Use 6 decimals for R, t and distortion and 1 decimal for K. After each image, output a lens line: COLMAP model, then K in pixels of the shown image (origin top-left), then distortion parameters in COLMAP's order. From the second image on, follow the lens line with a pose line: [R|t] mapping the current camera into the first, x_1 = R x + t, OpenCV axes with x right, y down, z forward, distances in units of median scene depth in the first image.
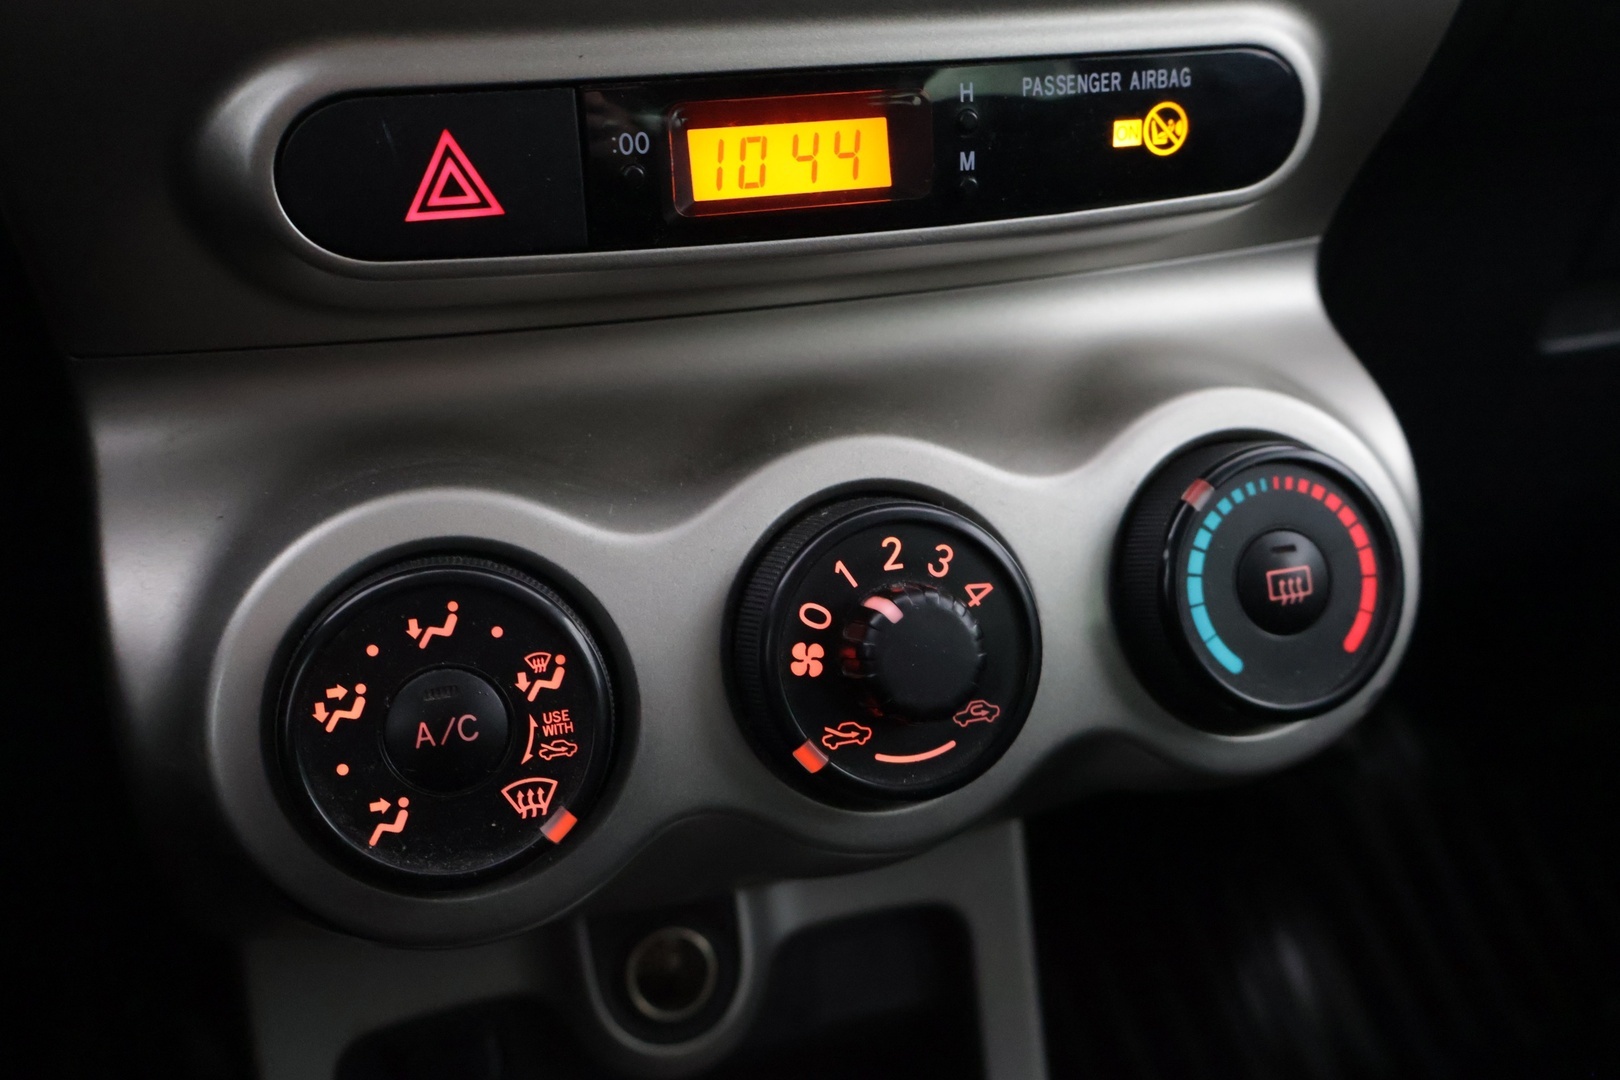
lens RADIAL K [[1533.3, 0, 811.9], [0, 1533.3, 542.0], [0, 0, 1]] dist [0.000433, 0.000000]
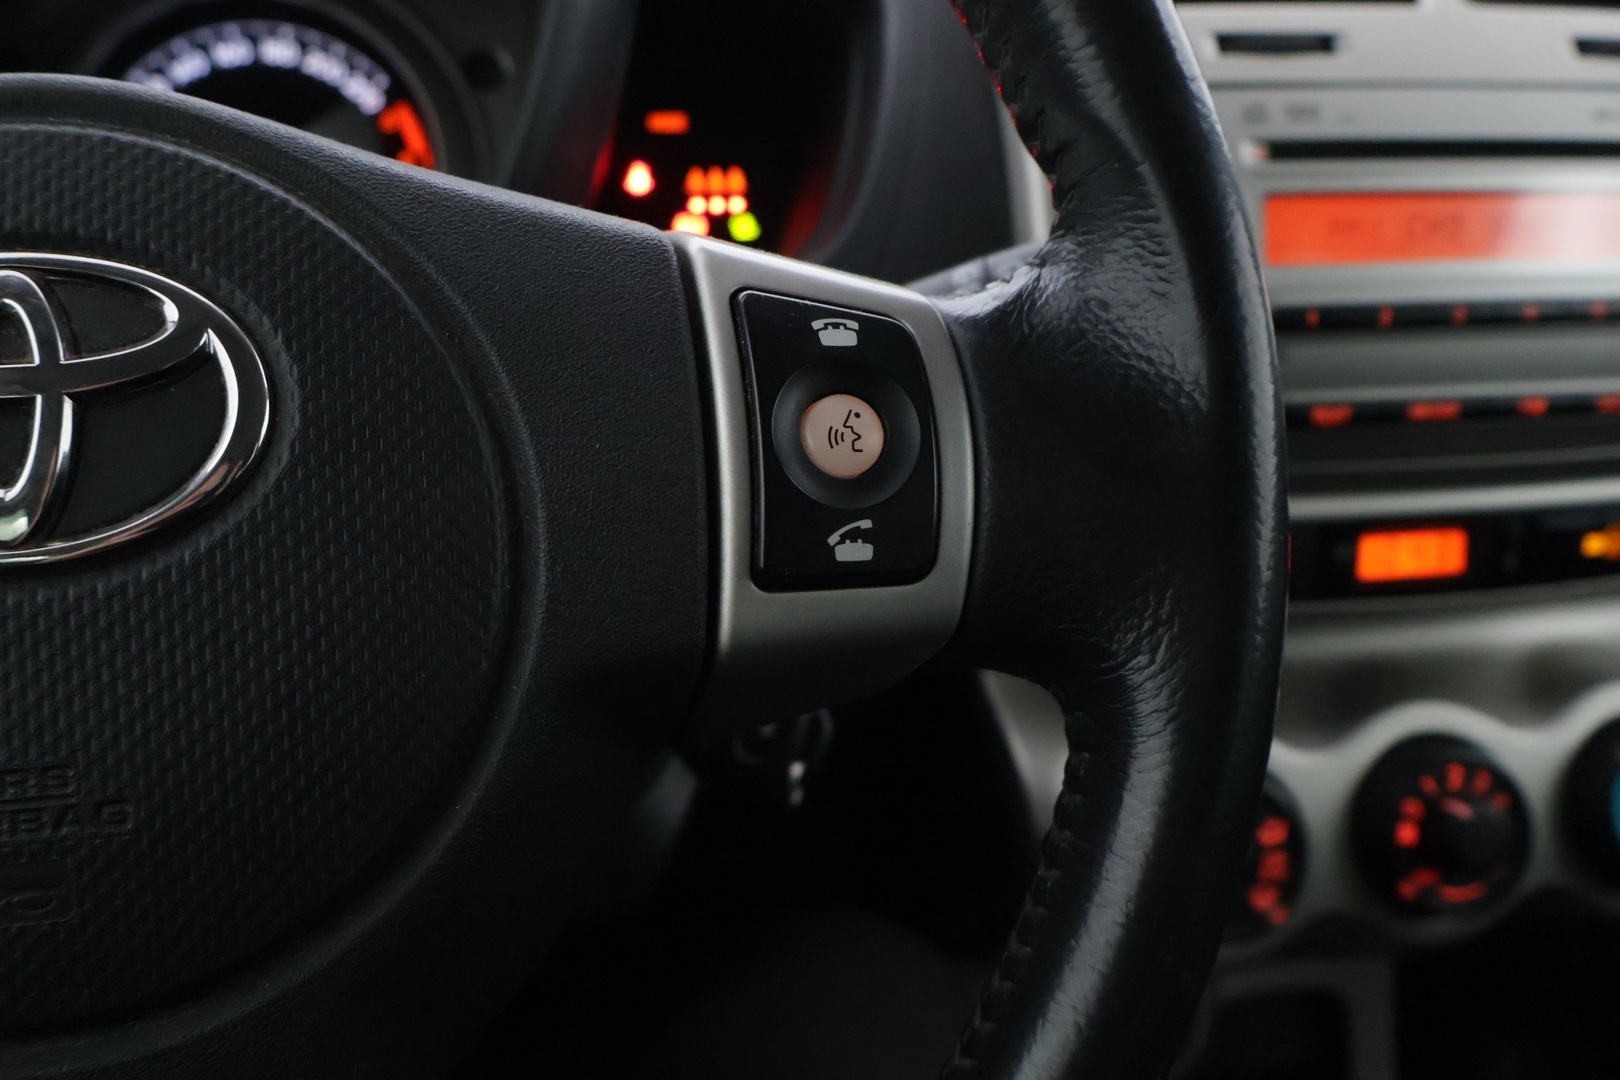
lens RADIAL K [[1514.2, 0, 803.4], [0, 1514.2, 546.2], [0, 0, 1]] dist [0.021002, 0.000000]
pose [[0.995025, 0.065602, -0.074984, -0.615638], [-0.069947, 0.995928, -0.056873, -0.111111], [0.070947, 0.061835, 0.995562, -0.871448]]
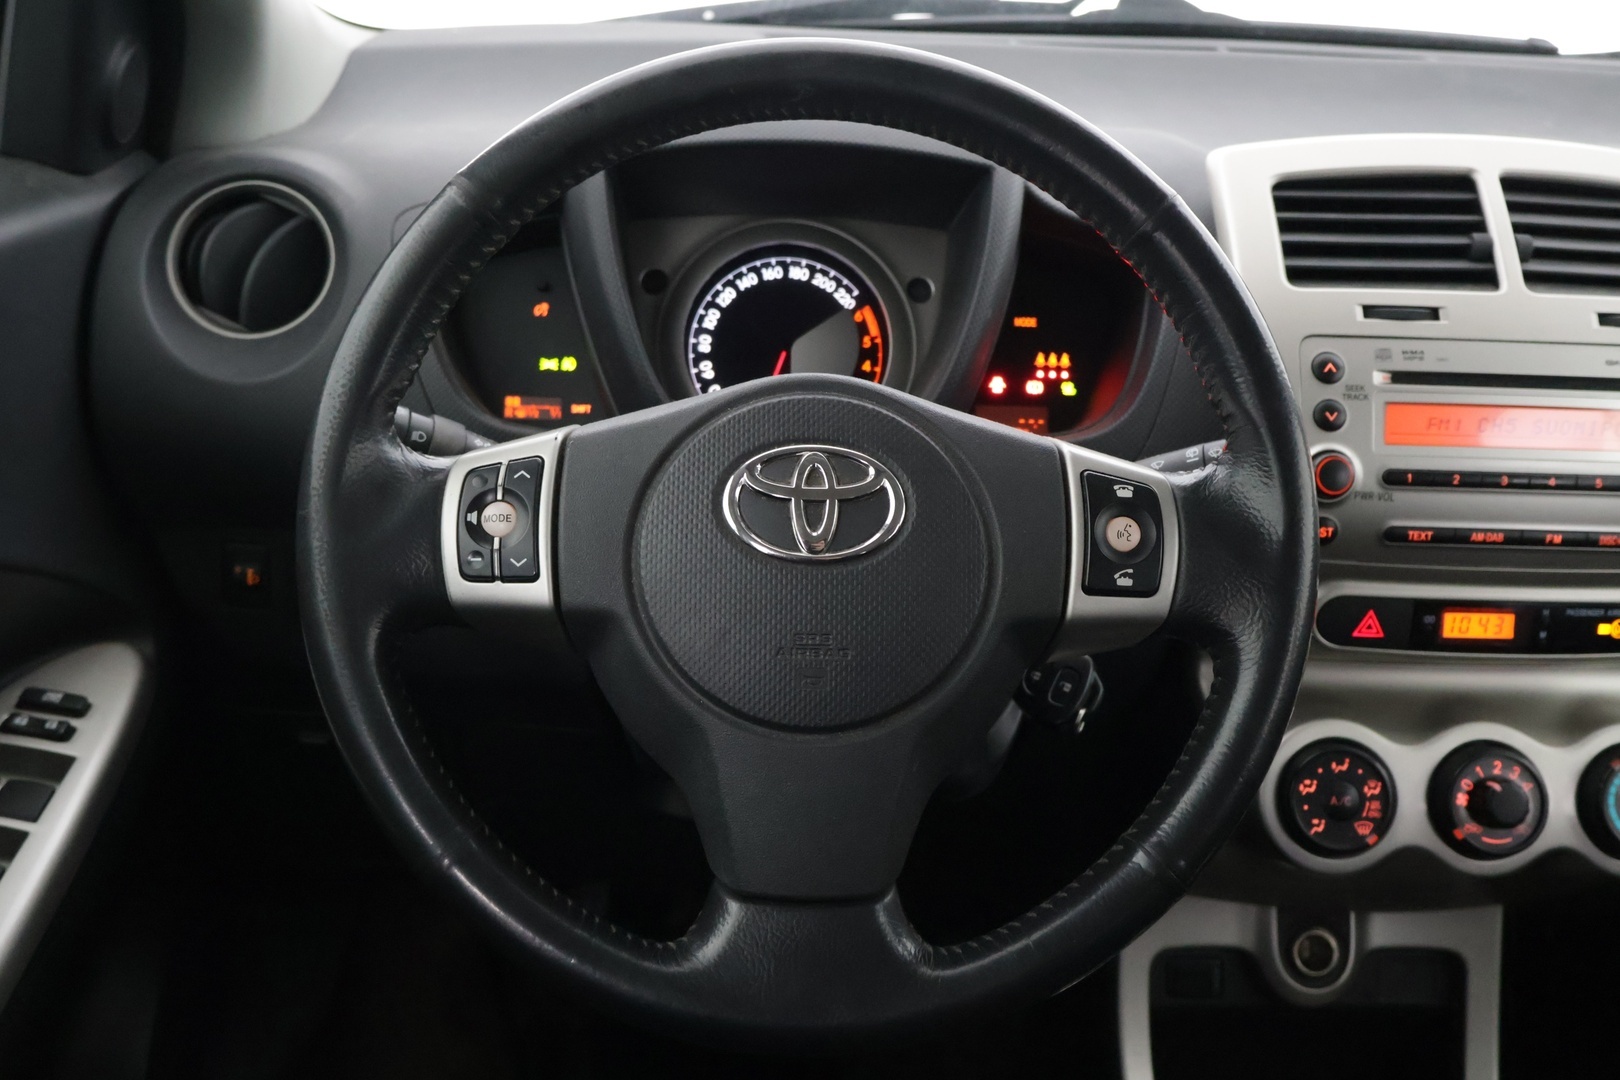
lens RADIAL K [[1643.9, 0, 805.0], [0, 1643.9, 548.5], [0, 0, 1]] dist [-0.006505, 0.000000]
pose [[0.962686, 0.136123, -0.233894, -0.549019], [-0.157633, 0.984585, -0.075789, 0.043132], [0.219972, 0.109831, 0.969304, -2.371622]]
